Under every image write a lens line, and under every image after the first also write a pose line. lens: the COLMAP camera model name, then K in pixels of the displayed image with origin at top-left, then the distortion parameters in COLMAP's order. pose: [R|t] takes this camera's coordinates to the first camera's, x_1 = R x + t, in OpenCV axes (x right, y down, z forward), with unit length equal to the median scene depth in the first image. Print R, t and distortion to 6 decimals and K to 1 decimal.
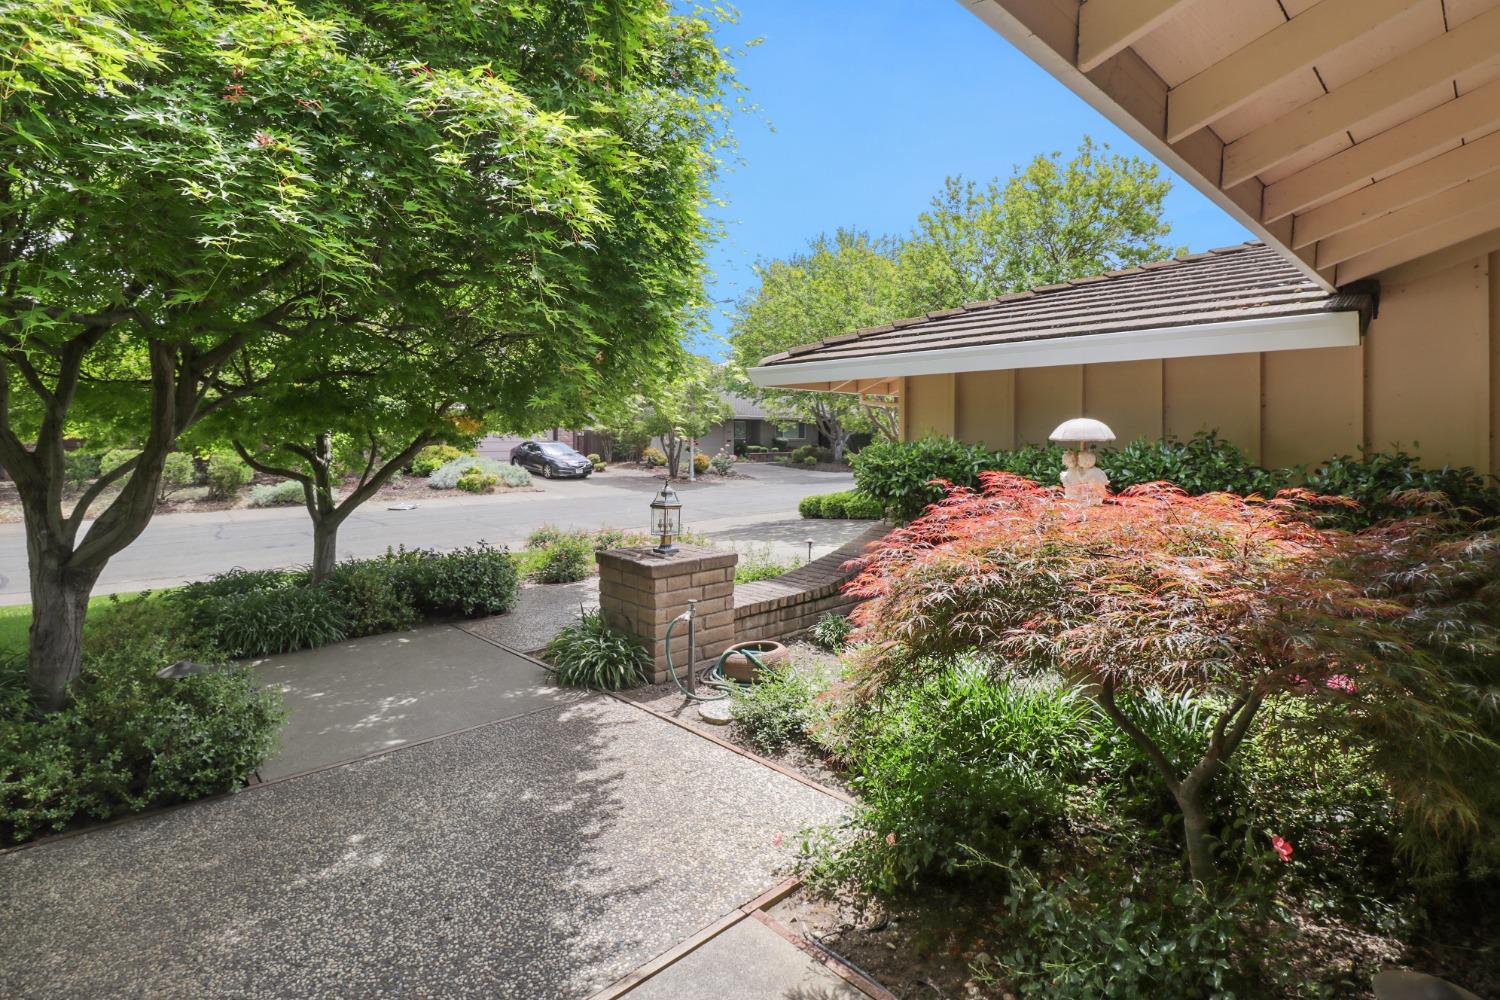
lens RADIAL K [[691.9, 0, 746.5], [0, 691.9, 502.2], [0, 0, 1]] dist [0.022522, -0.008580]
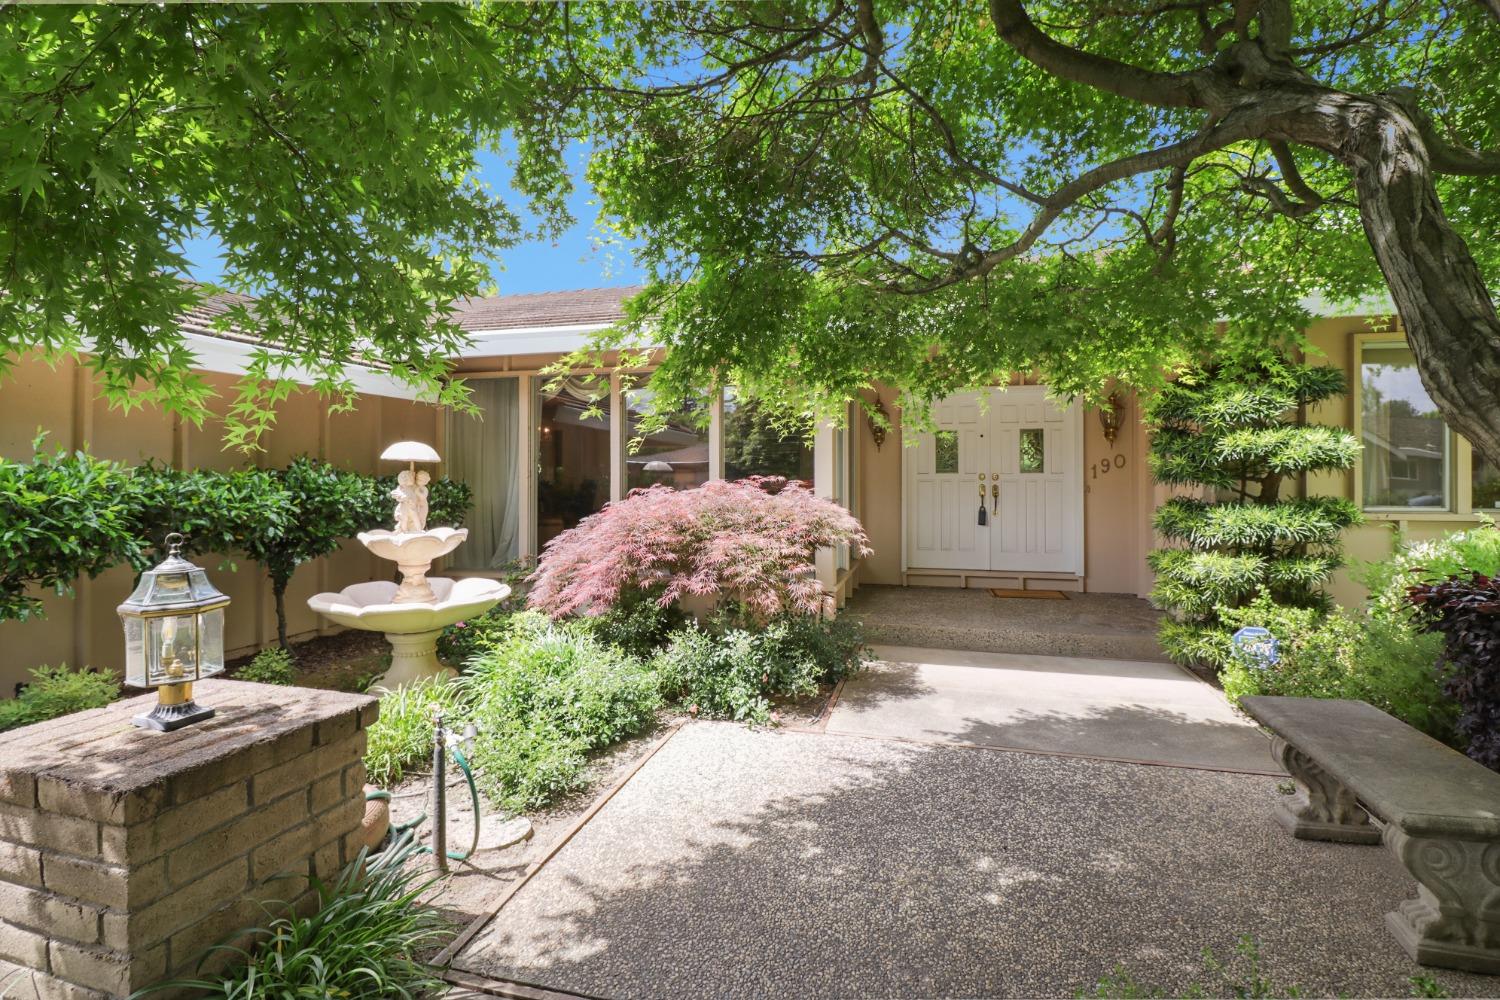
lens RADIAL K [[691.9, 0, 740.5], [0, 691.9, 469.5], [0, 0, 1]] dist [0.022522, -0.008580]
pose [[-0.497319, 0.014553, 0.867446, -0.999522], [0.086054, 0.995756, 0.032630, -0.085575], [-0.863289, 0.090875, -0.496461, 1.422646]]
